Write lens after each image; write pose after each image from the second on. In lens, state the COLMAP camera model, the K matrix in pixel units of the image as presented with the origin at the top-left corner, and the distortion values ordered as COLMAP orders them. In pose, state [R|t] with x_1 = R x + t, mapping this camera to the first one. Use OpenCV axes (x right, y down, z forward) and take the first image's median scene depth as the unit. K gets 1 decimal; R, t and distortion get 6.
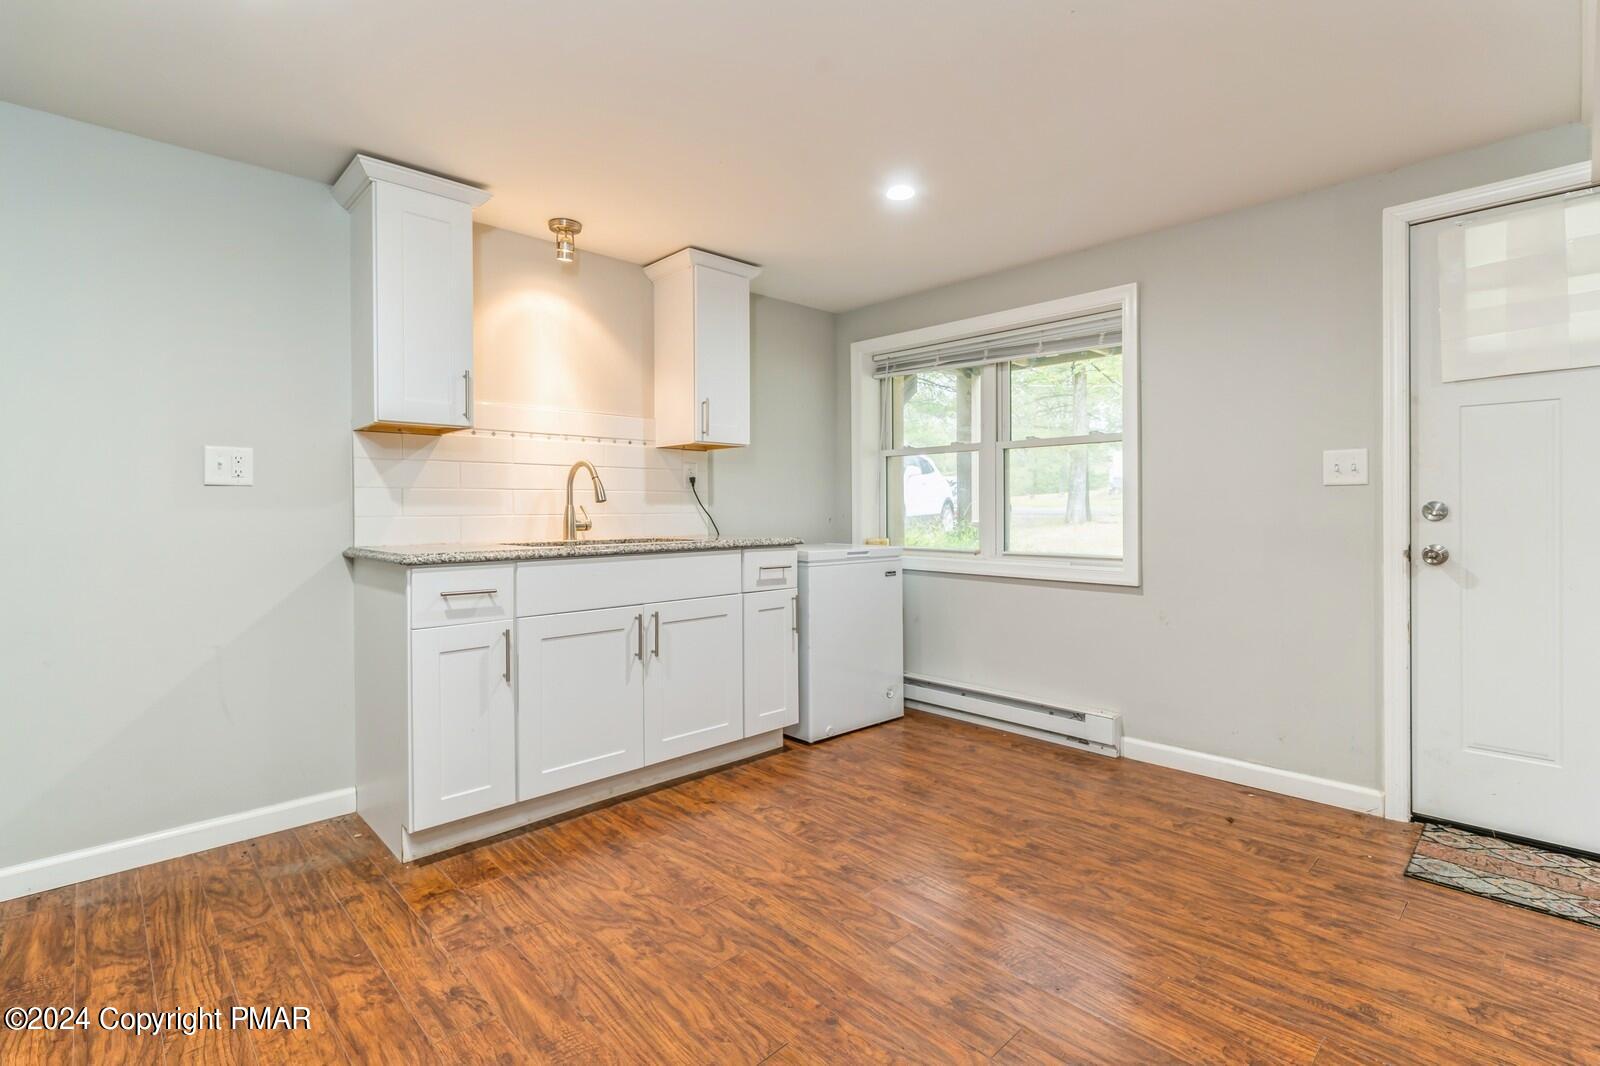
lens RADIAL K [[753.5, 0, 771.7], [0, 753.5, 509.7], [0, 0, 1]] dist [-0.000057, 0.000847]
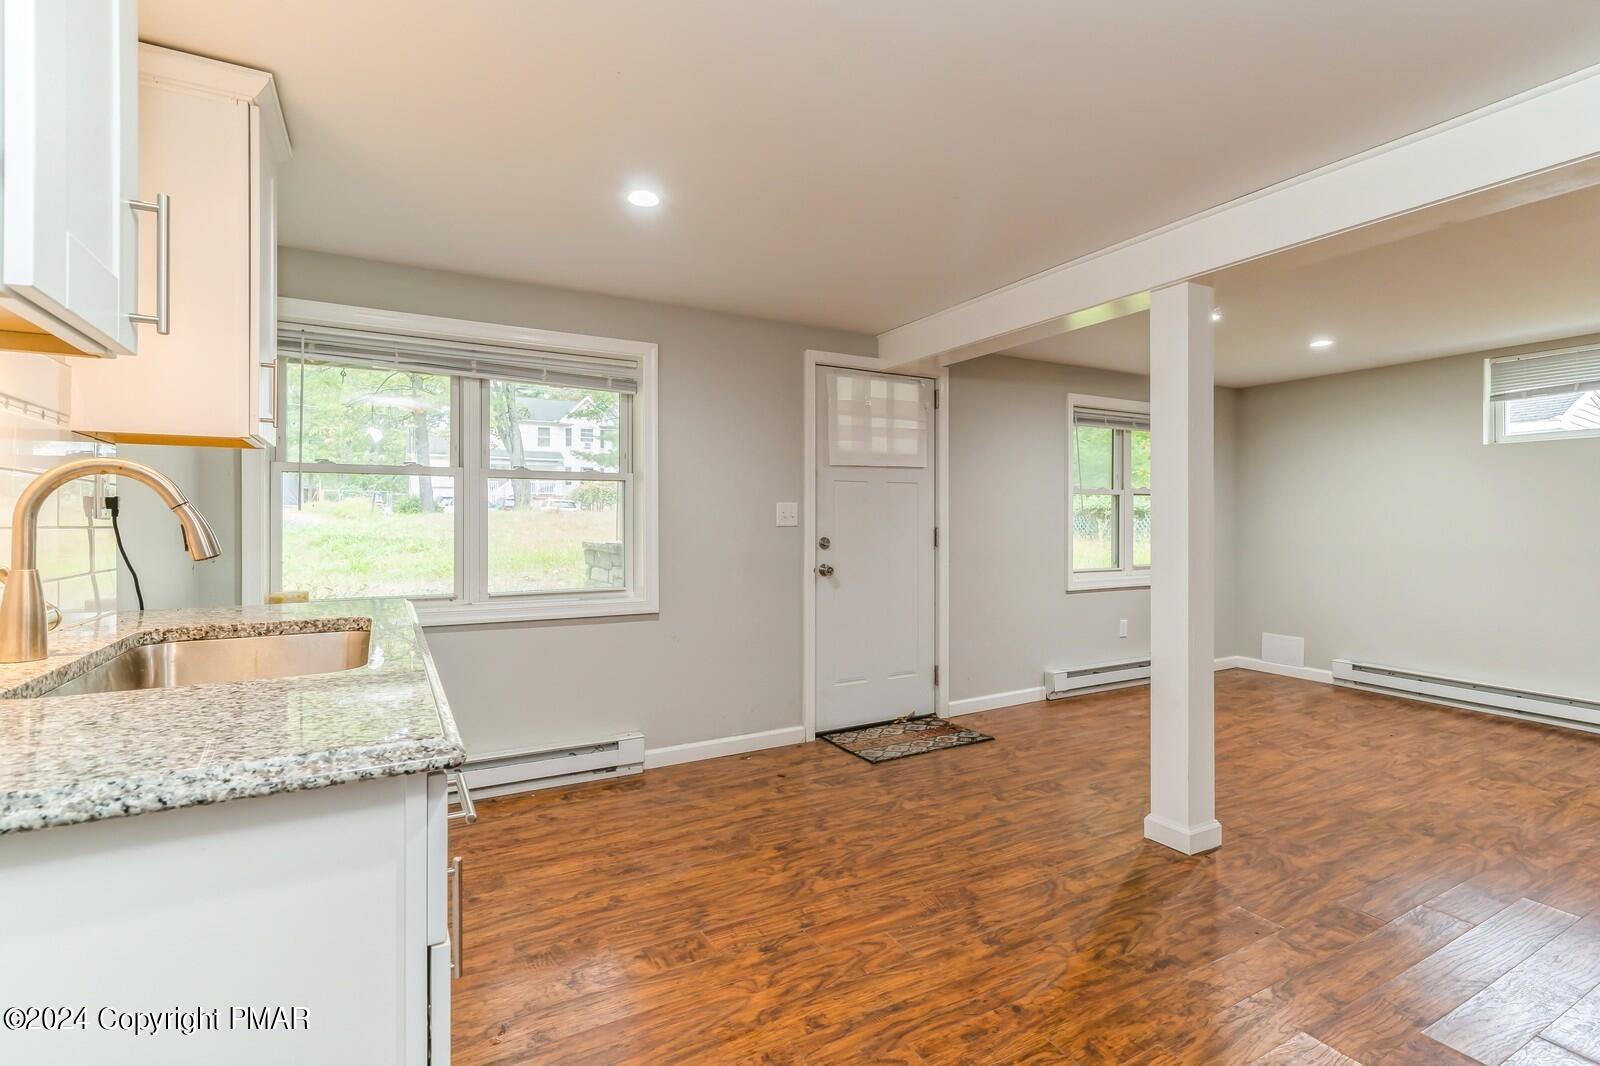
lens RADIAL K [[753.5, 0, 797.3], [0, 753.5, 523.7], [0, 0, 1]] dist [-0.000057, 0.000847]
pose [[0.222593, 0.002021, 0.974909, -0.711530], [0.001238, 0.999996, -0.002356, -0.036503], [-0.974911, 0.001732, 0.222590, 0.682195]]
